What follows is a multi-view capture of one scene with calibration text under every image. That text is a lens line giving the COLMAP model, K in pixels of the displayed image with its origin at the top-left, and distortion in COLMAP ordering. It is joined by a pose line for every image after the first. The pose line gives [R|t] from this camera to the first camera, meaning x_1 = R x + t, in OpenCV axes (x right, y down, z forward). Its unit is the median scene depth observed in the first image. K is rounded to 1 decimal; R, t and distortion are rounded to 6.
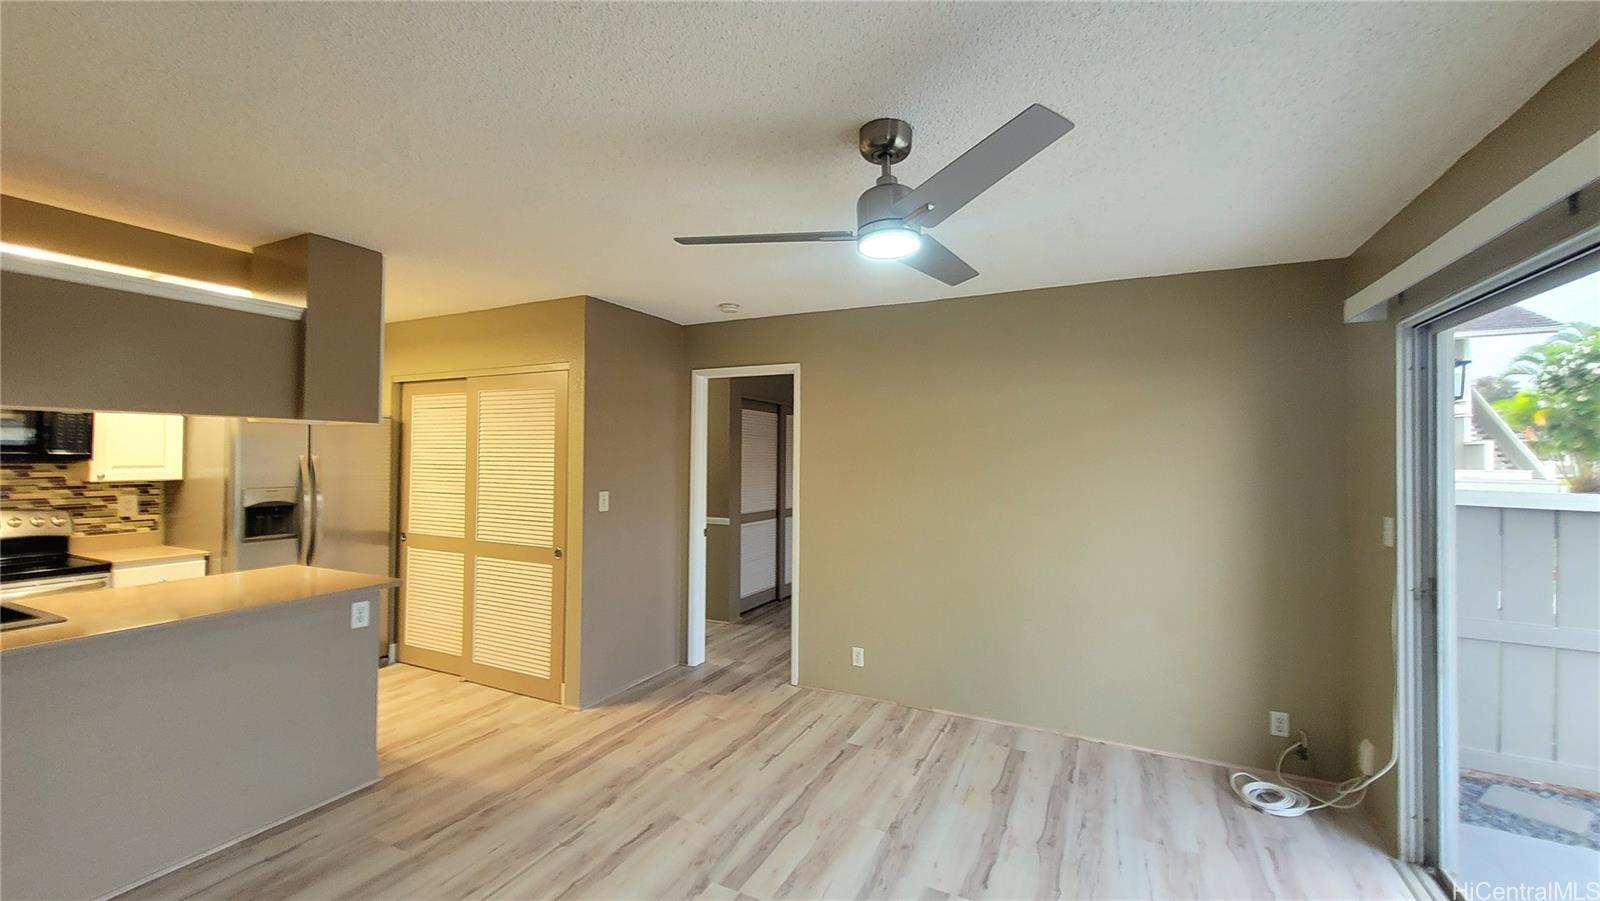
lens RADIAL K [[630.5, 0, 808.1], [0, 630.5, 443.8], [0, 0, 1]] dist [0.003512, -0.002356]
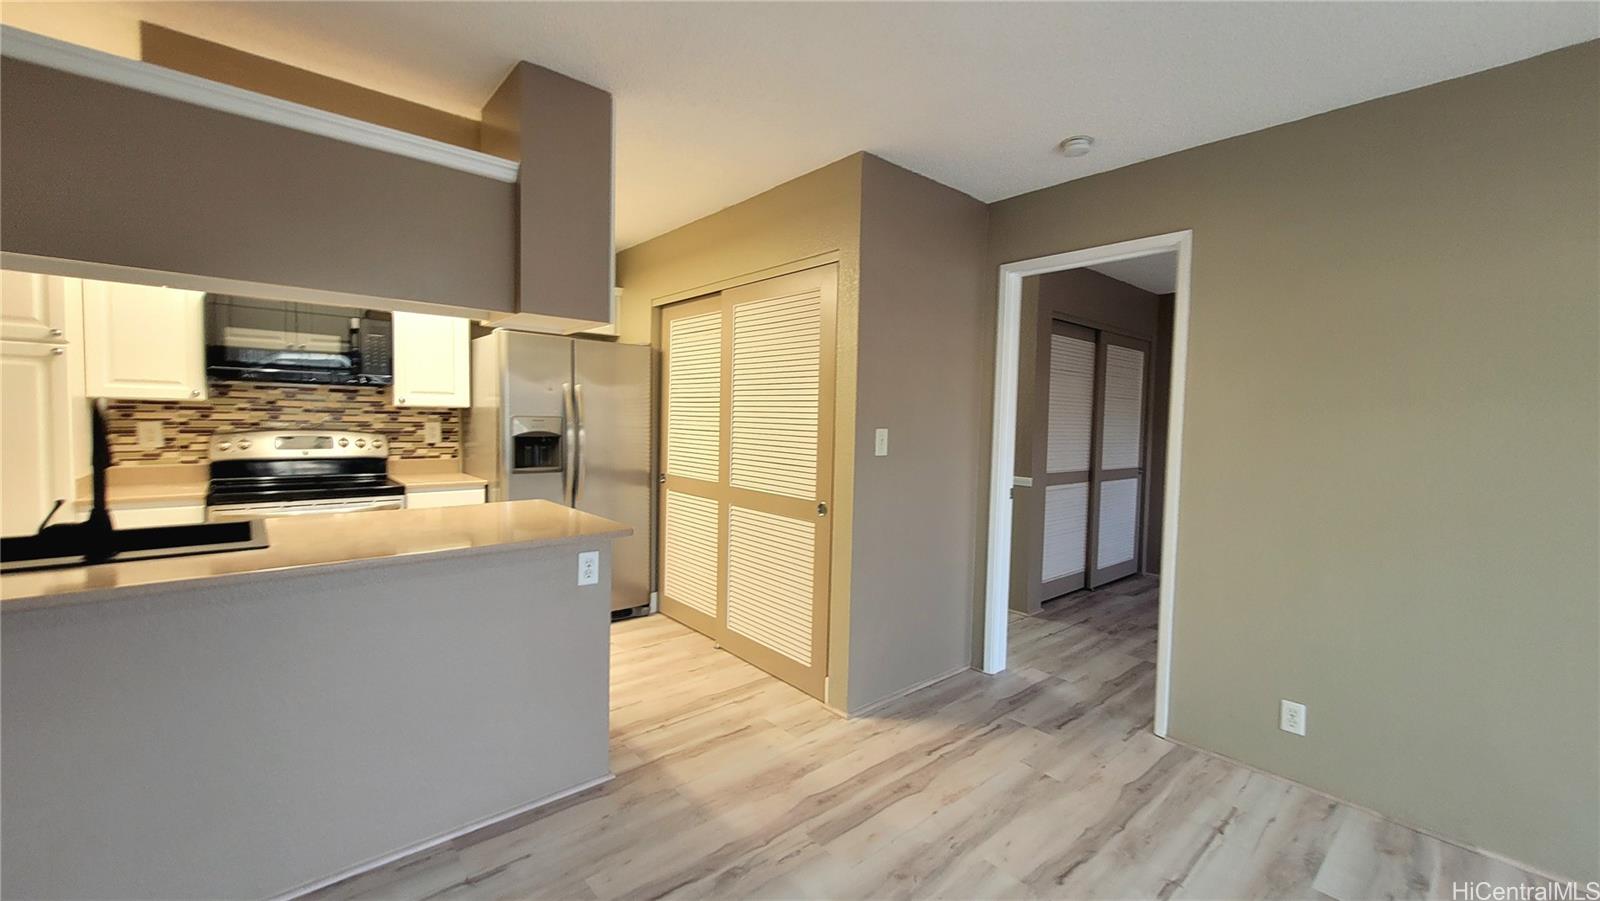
lens RADIAL K [[630.5, 0, 803.5], [0, 630.5, 437.2], [0, 0, 1]] dist [0.003512, -0.002356]
pose [[0.922360, 0.027471, -0.385354, -0.127535], [-0.009525, 0.998783, 0.048401, 0.051914], [0.386215, -0.040972, 0.921498, 0.295365]]
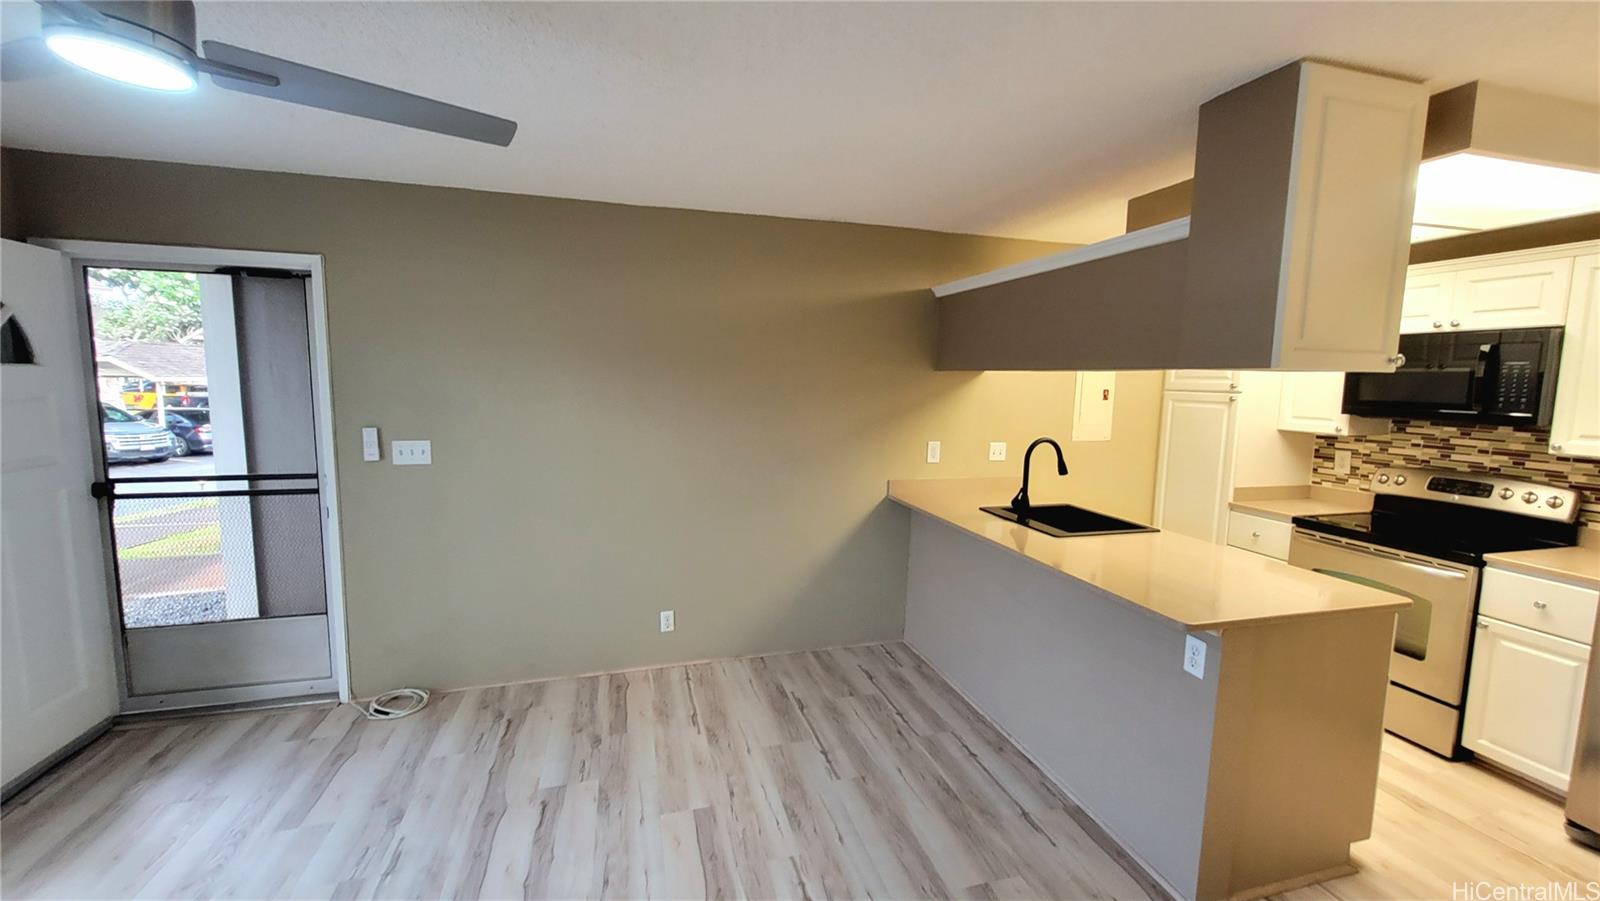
lens RADIAL K [[630.5, 0, 806.2], [0, 630.5, 447.4], [0, 0, 1]] dist [0.003512, -0.002356]
pose [[-0.745412, 0.053258, -0.664473, 0.027667], [-0.008858, 0.995924, 0.089761, -0.006892], [0.666545, 0.072795, -0.741902, 0.908460]]
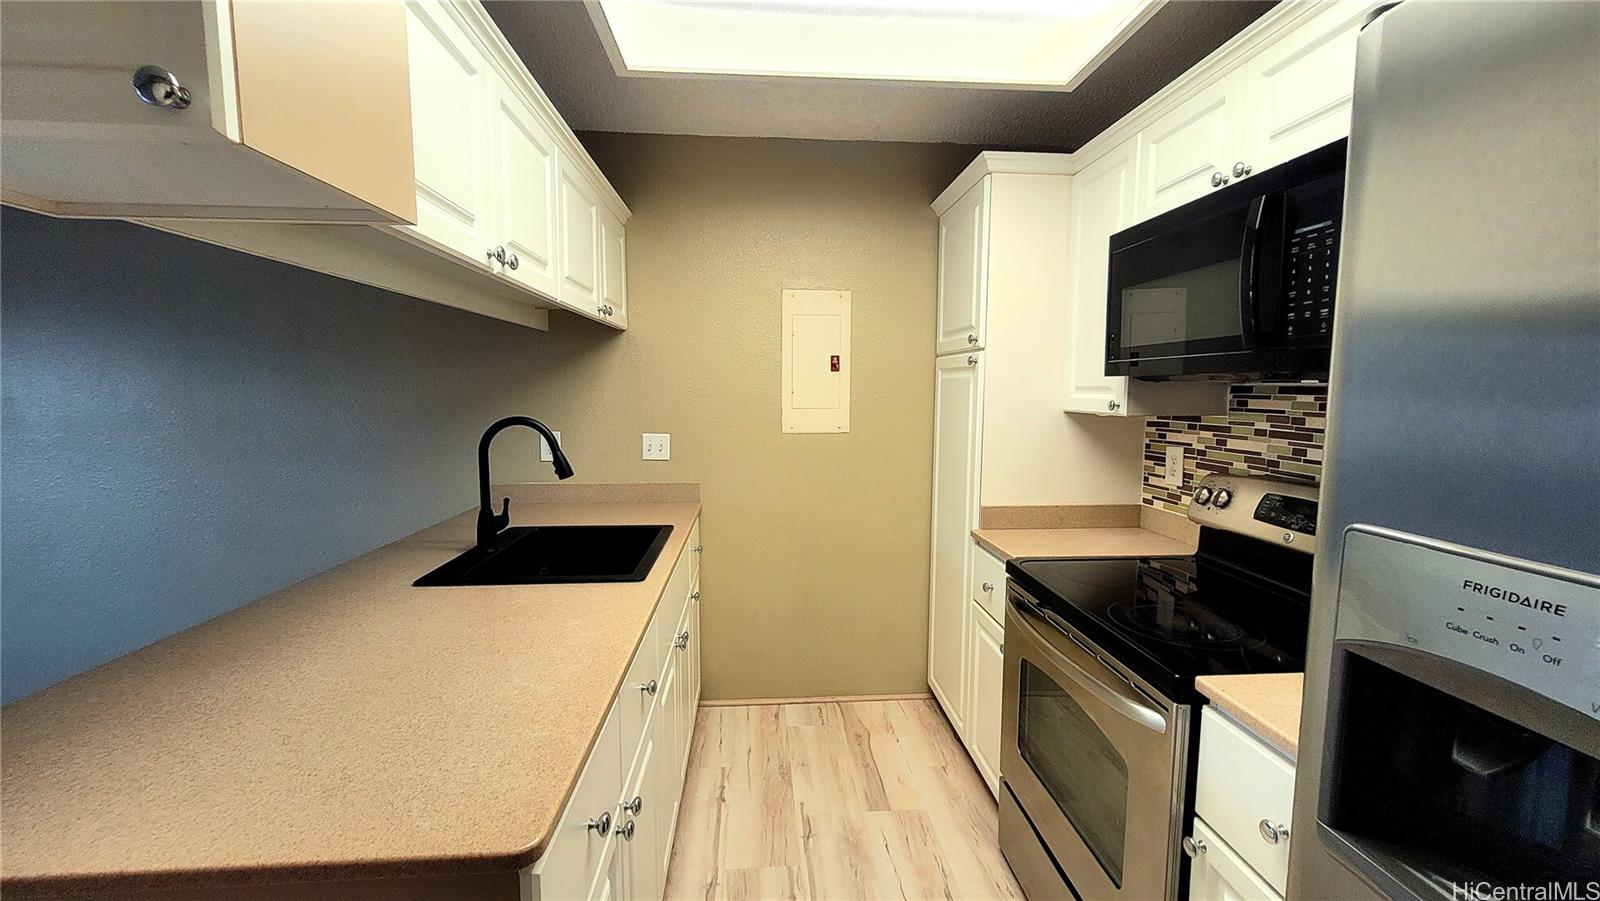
lens RADIAL K [[630.5, 0, 799.0], [0, 630.5, 446.0], [0, 0, 1]] dist [0.003512, -0.002356]
pose [[-0.866288, 0.040121, -0.497932, -0.687831], [0.003695, 0.997257, 0.073926, 0.036938], [0.499532, 0.062202, -0.864059, 1.054732]]
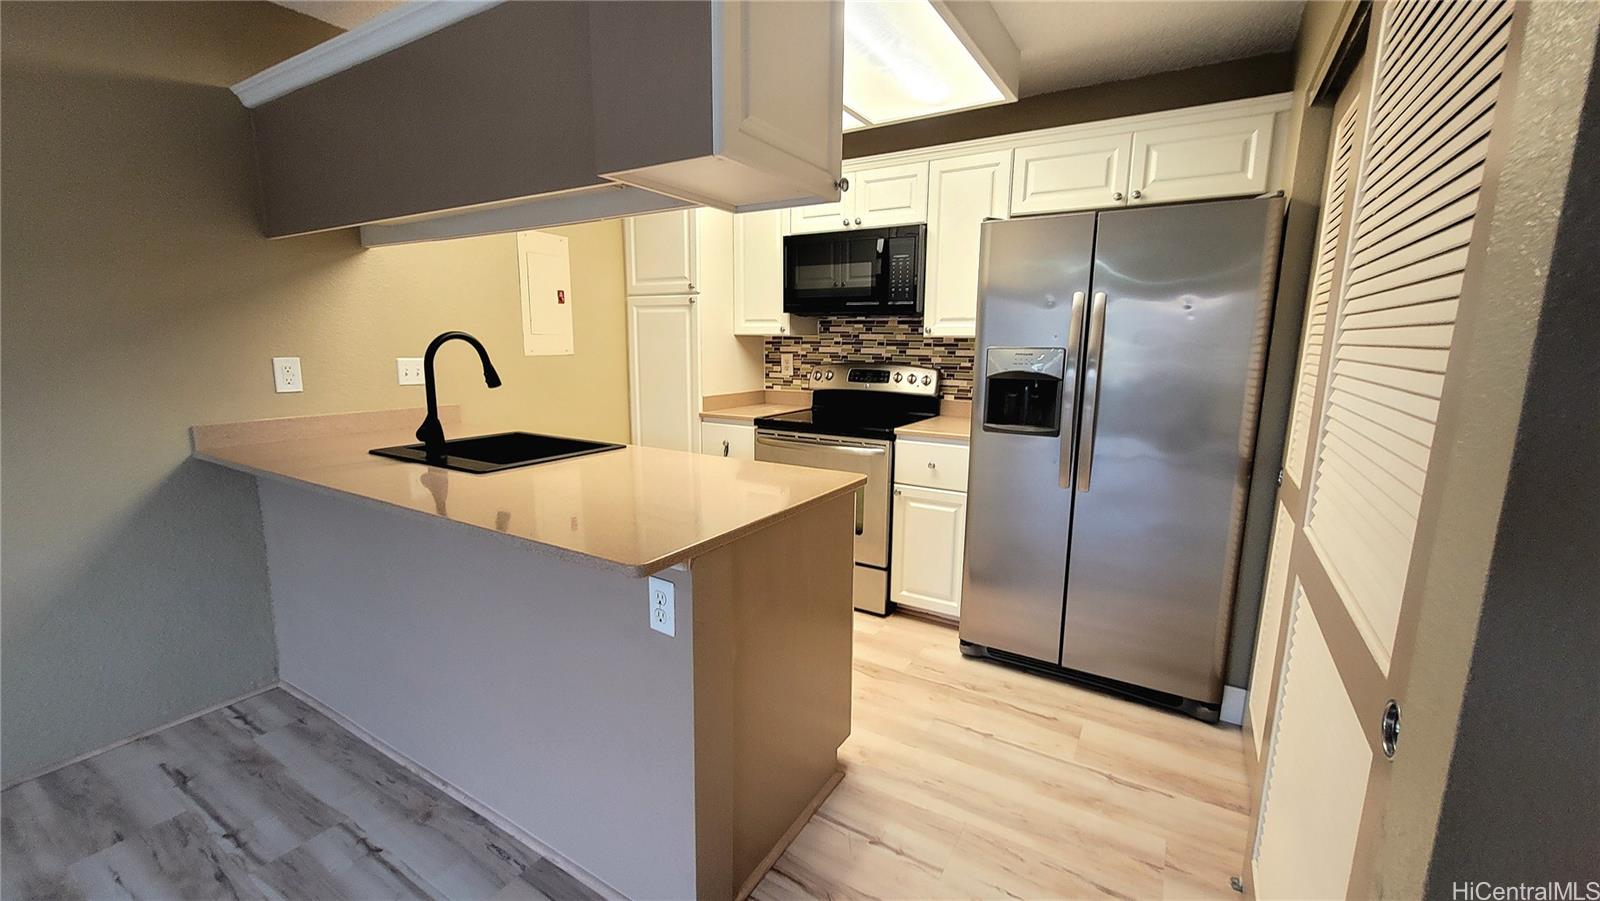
lens RADIAL K [[630.5, 0, 805.4], [0, 630.5, 442.9], [0, 0, 1]] dist [0.003512, -0.002356]
pose [[-0.089733, 0.155431, -0.983763, -0.219142], [0.009983, 0.987838, 0.155164, 0.064016], [0.995916, 0.004103, -0.090193, 0.860061]]
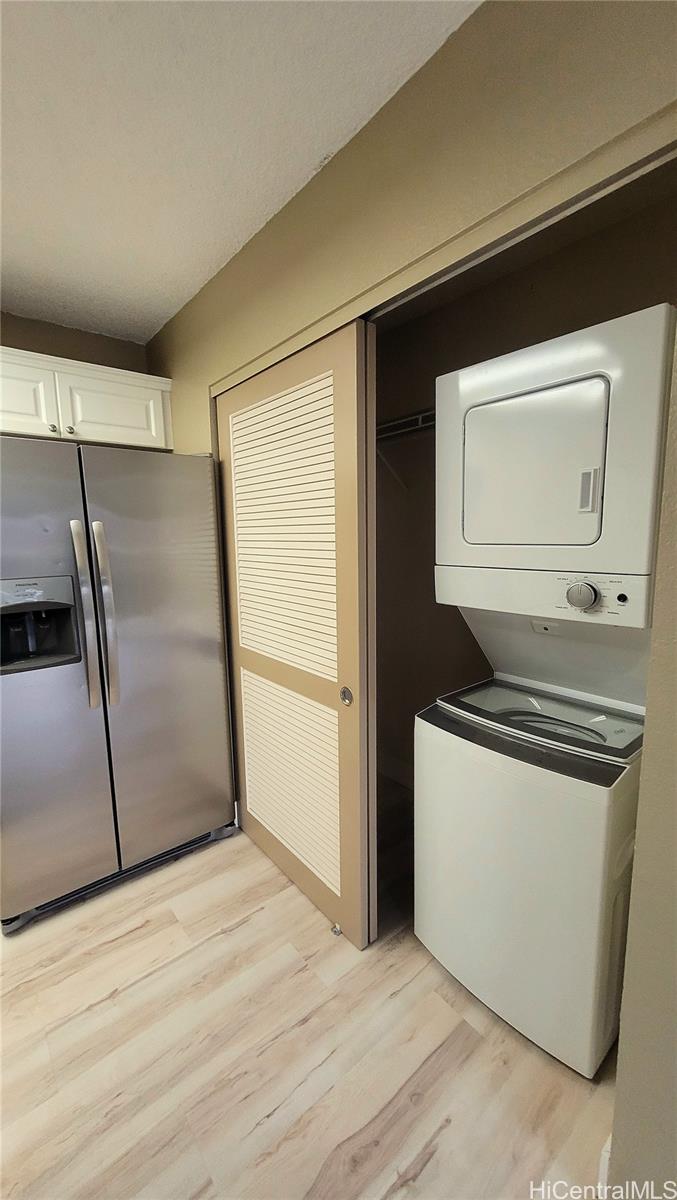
lens RADIAL K [[472.9, 0, 340.4], [0, 472.9, 607.0], [0, 0, 1]] dist [0.000318, -0.000074]
pose [[0.905844, 0.034997, -0.422164, -0.421231], [0.037530, 0.986032, 0.162270, 0.037763], [0.421947, -0.162835, 0.891878, 0.754532]]
